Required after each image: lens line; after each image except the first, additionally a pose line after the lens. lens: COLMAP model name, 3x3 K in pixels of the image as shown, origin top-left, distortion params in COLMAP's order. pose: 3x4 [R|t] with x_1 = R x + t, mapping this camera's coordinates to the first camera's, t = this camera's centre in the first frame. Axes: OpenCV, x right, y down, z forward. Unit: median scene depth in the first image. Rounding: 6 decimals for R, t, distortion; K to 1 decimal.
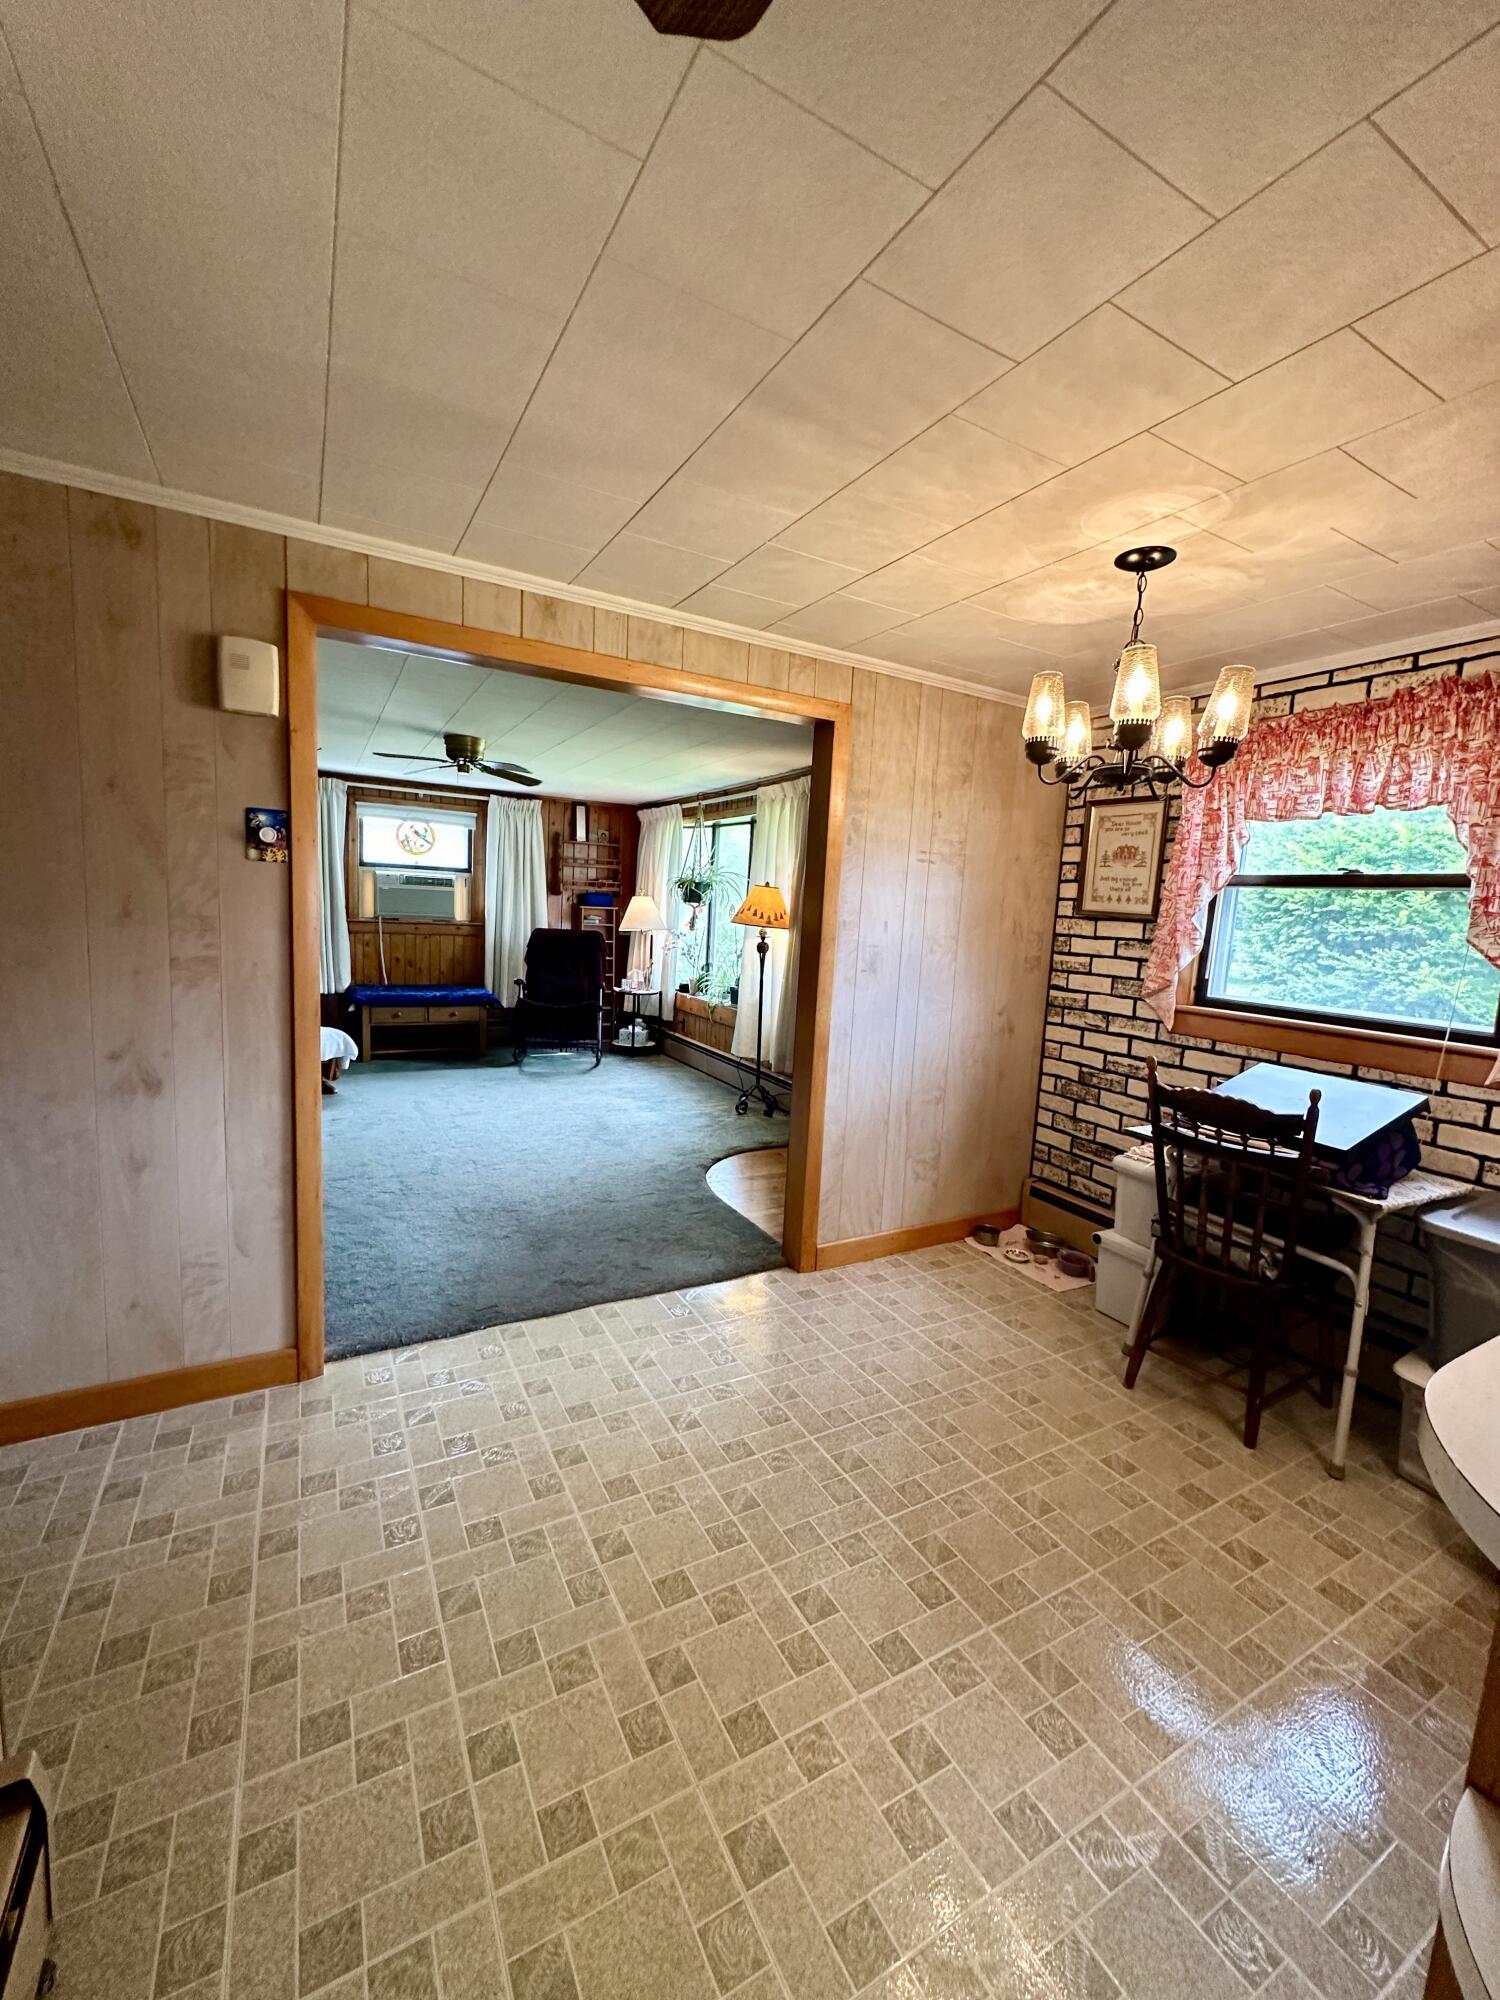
lens RADIAL K [[798.2, 0, 747.6], [0, 798.2, 1002.2], [0, 0, 1]] dist [-0.004975, 0.001247]
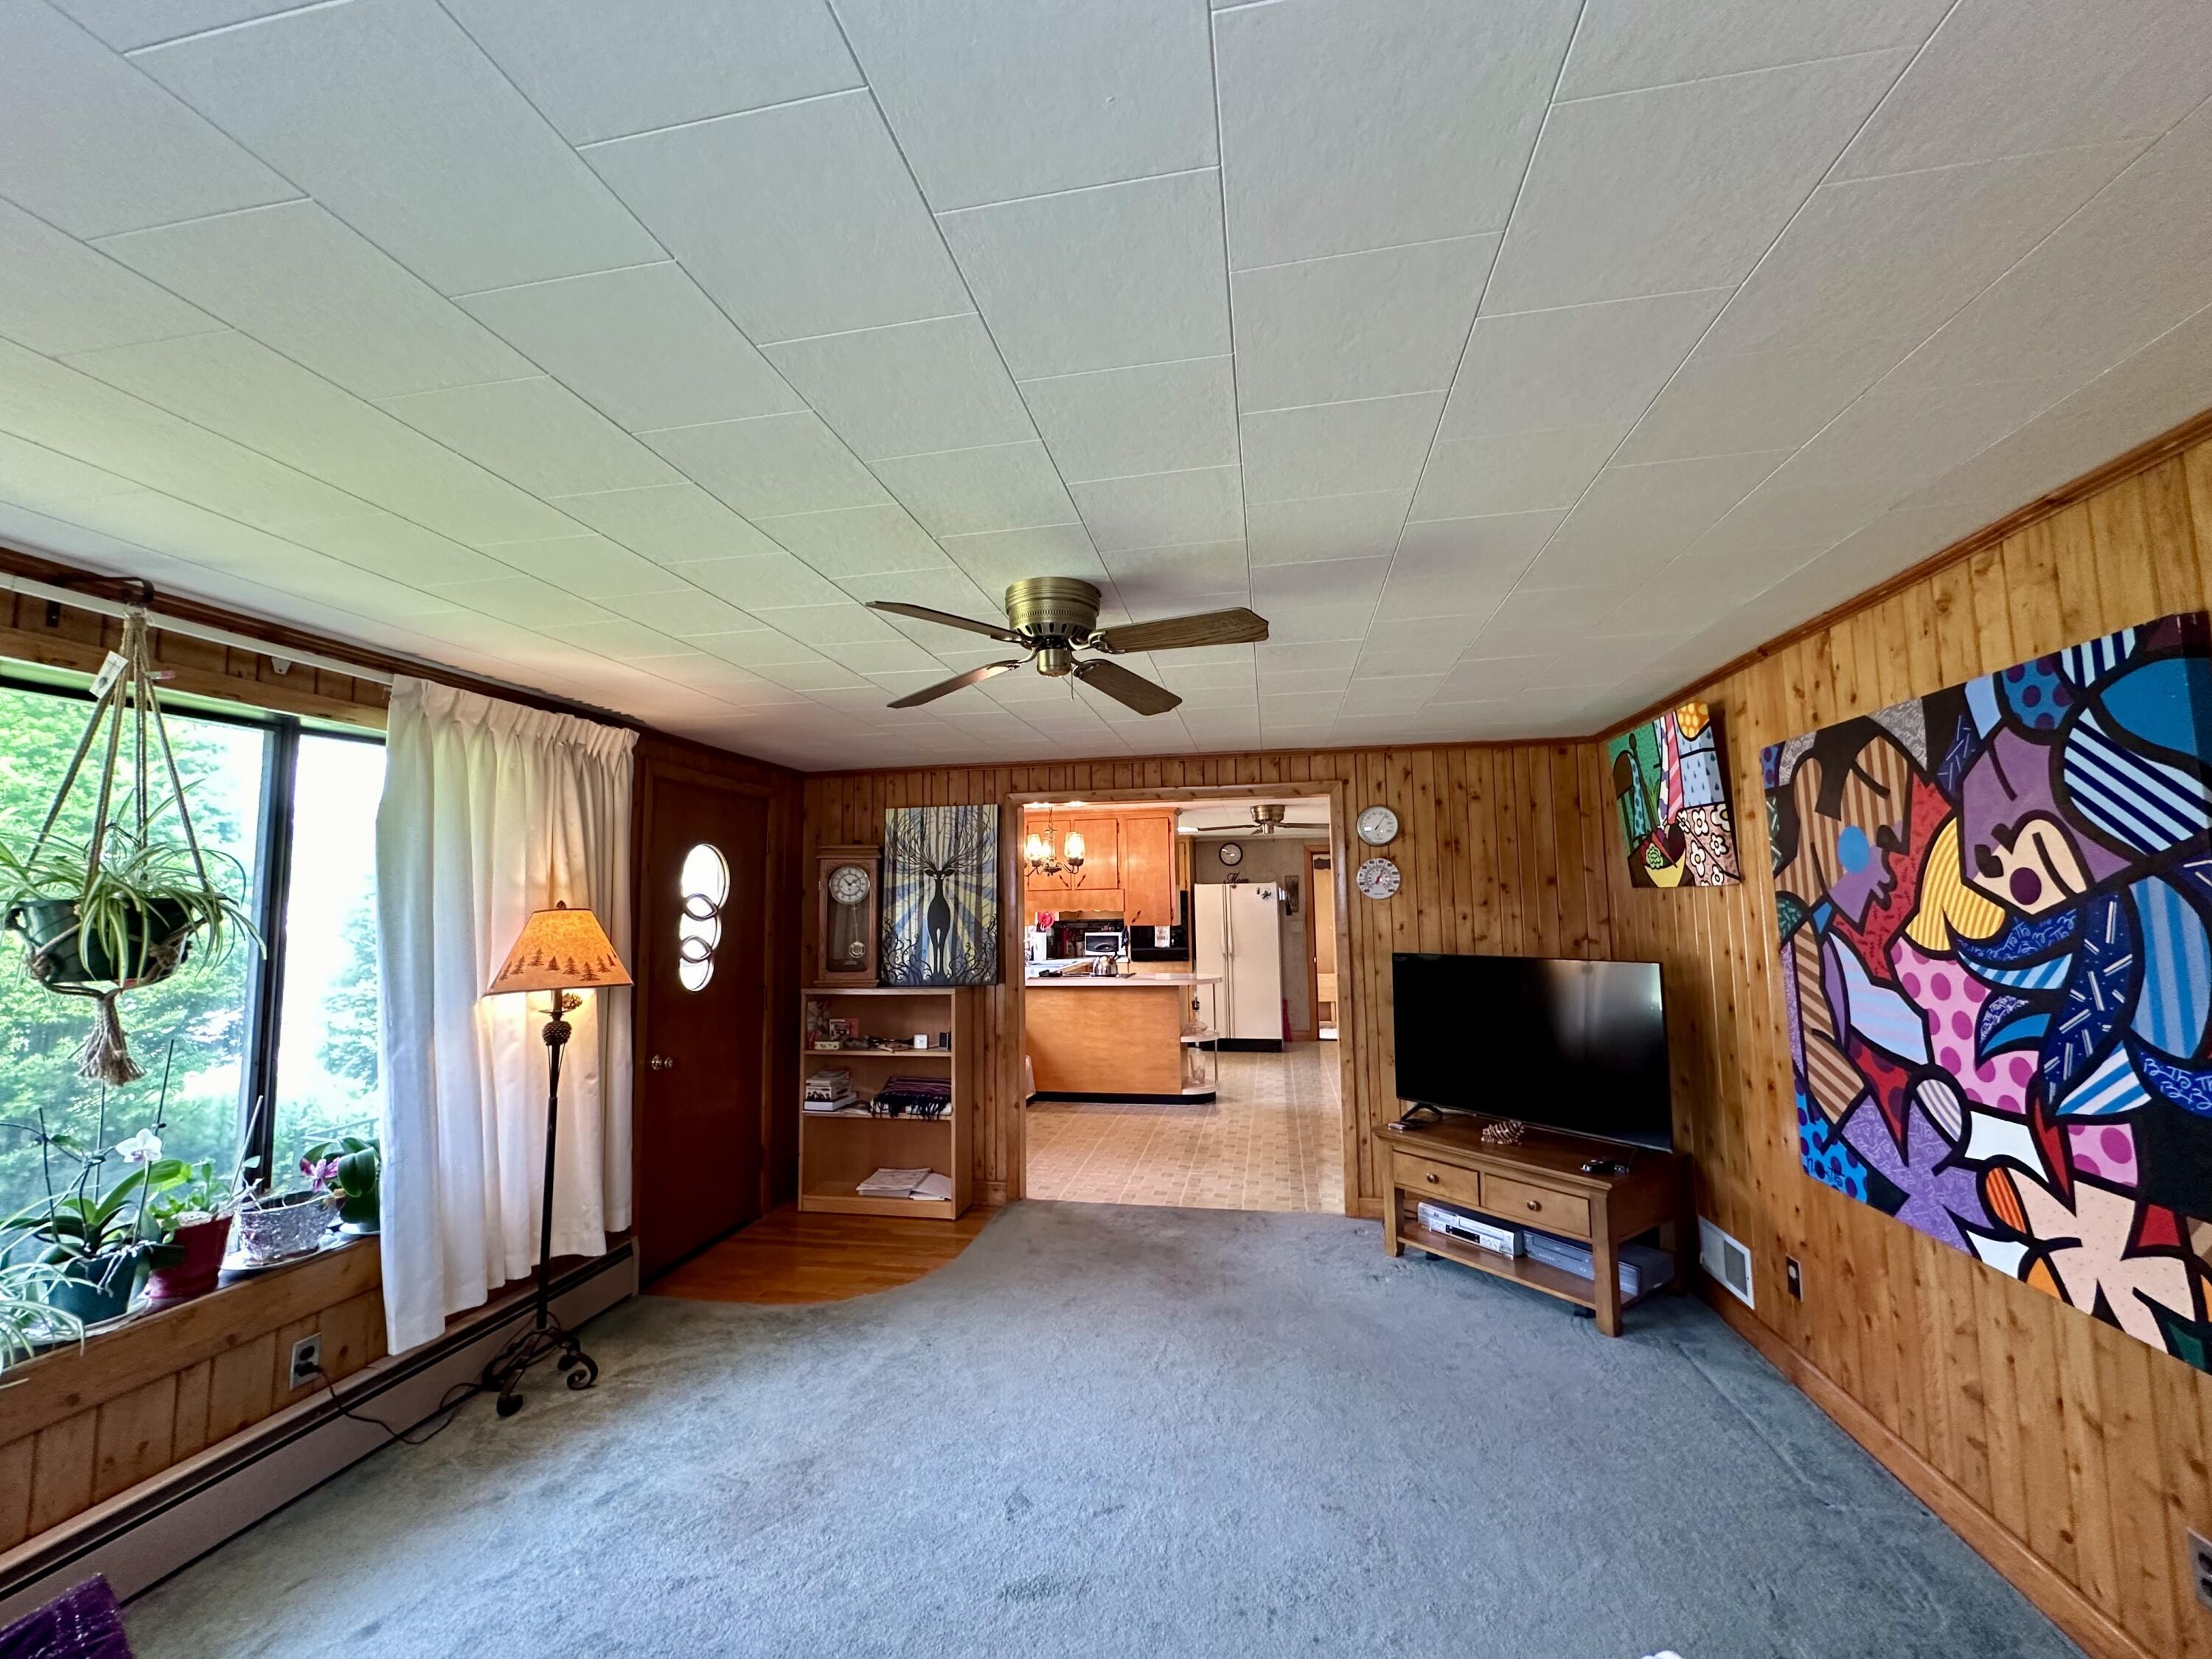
lens RADIAL K [[882.8, 0, 1105.7], [0, 882.8, 830.9], [0, 0, 1]] dist [-0.004975, 0.001247]
pose [[-0.768525, 0.015914, 0.639622, -0.987208], [0.052806, 0.997858, 0.038621, -0.325073], [-0.637637, 0.063457, -0.767719, 1.976298]]
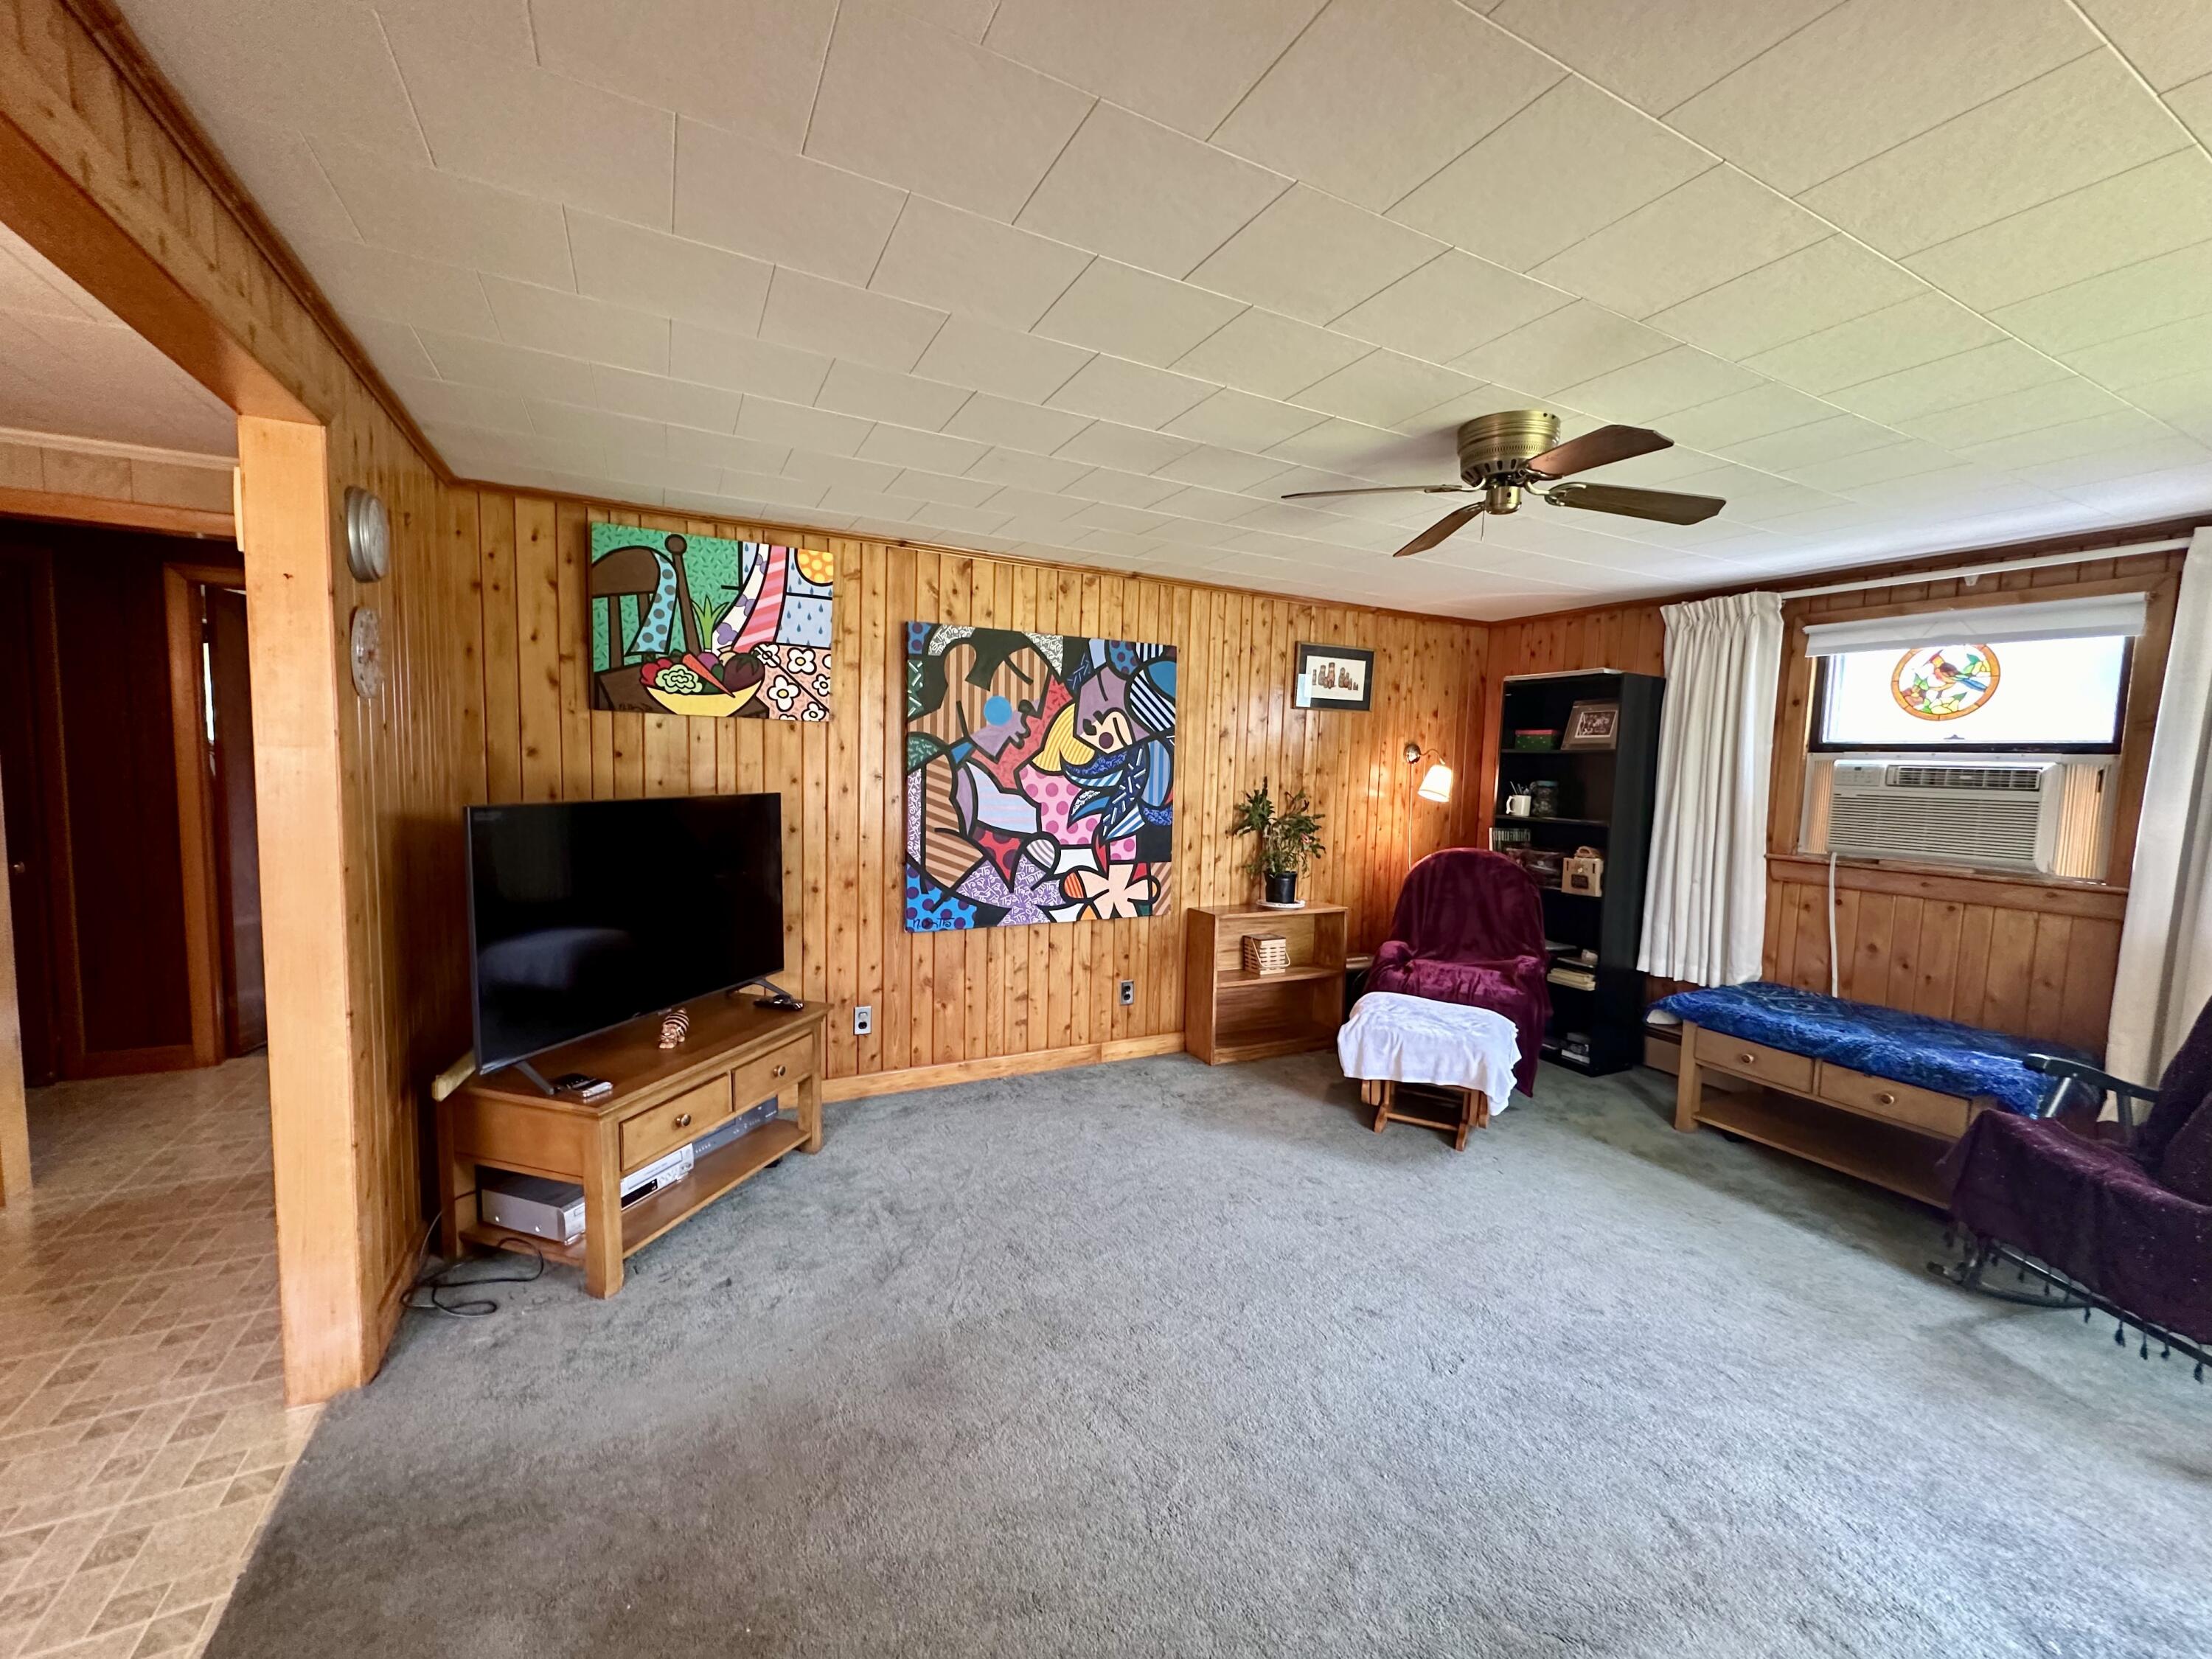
lens RADIAL K [[882.8, 0, 1108.1], [0, 882.8, 830.5], [0, 0, 1]] dist [-0.004975, 0.001247]
pose [[-0.030987, 0.029800, -0.999075, 0.180200], [-0.152120, 0.987771, 0.034181, -0.153541], [0.987876, 0.153039, -0.026074, 1.224528]]
